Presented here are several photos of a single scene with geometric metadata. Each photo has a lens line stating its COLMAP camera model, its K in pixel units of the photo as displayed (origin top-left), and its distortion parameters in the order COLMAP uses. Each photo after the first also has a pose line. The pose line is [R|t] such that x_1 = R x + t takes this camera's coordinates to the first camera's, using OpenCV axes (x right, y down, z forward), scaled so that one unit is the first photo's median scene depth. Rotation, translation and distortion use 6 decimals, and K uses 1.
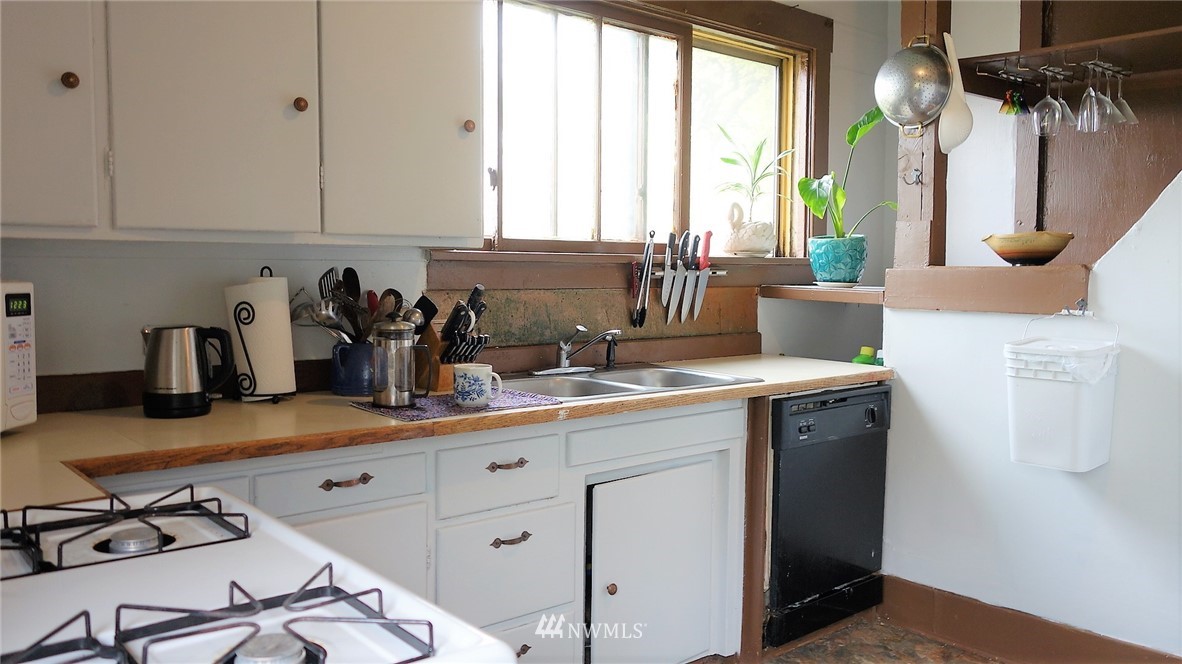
lens RADIAL K [[935.0, 0, 591.0], [0, 935.0, 332.0], [0, 0, 1]] dist [0.005830, -0.003718]
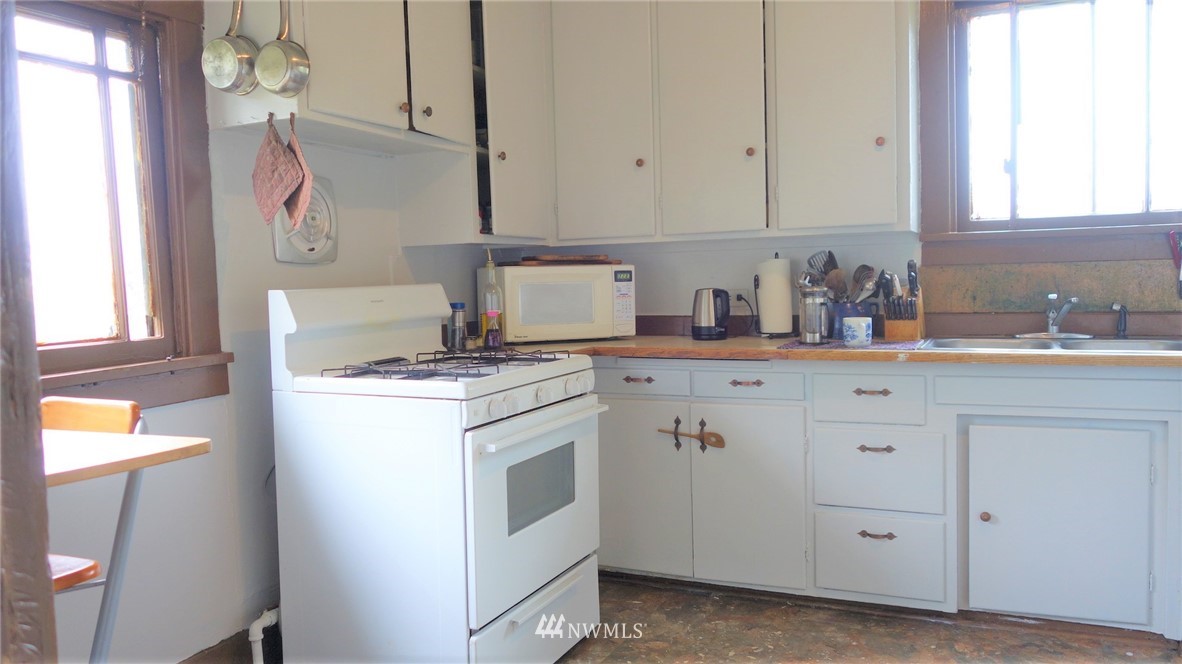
lens RADIAL K [[935.0, 0, 591.0], [0, 935.0, 332.0], [0, 0, 1]] dist [0.005830, -0.003718]
pose [[0.414901, 0.036046, -0.909152, 0.980992], [-0.033023, 0.999153, 0.024544, 0.036310], [0.909267, 0.019839, 0.415740, 0.069771]]
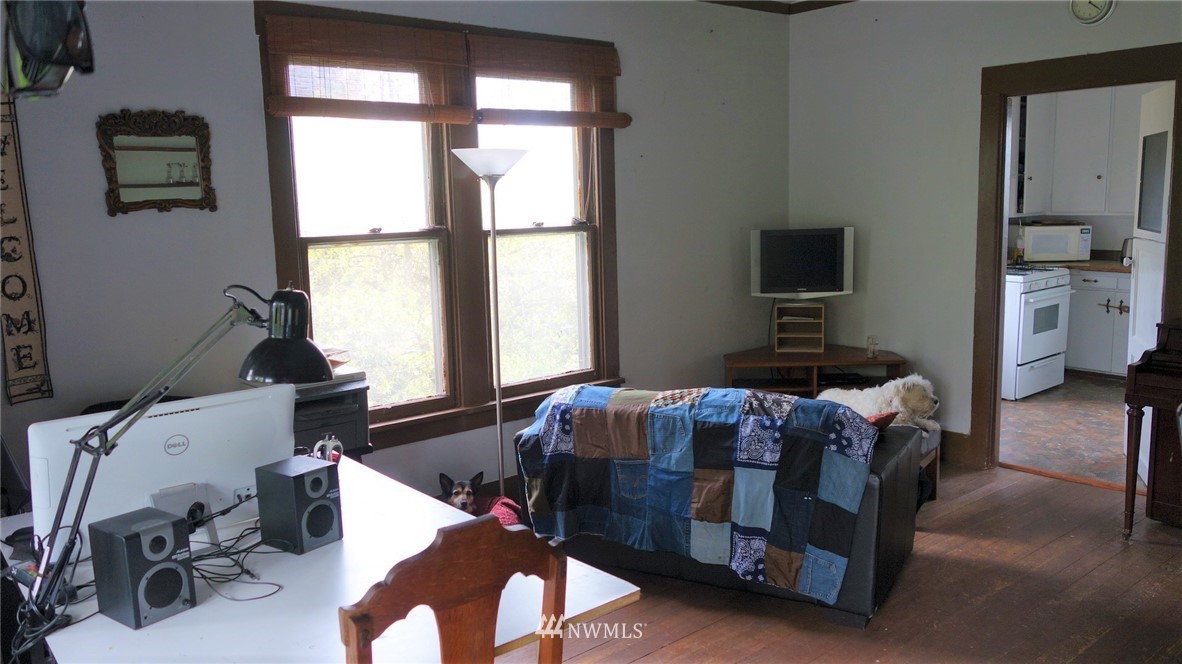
lens RADIAL K [[935.0, 0, 591.0], [0, 935.0, 332.0], [0, 0, 1]] dist [0.005830, -0.003718]
pose [[0.001853, 0.145355, -0.989378, 2.969784], [-0.046928, 0.988302, 0.145109, -0.071945], [0.998897, 0.046160, 0.008652, -1.030103]]
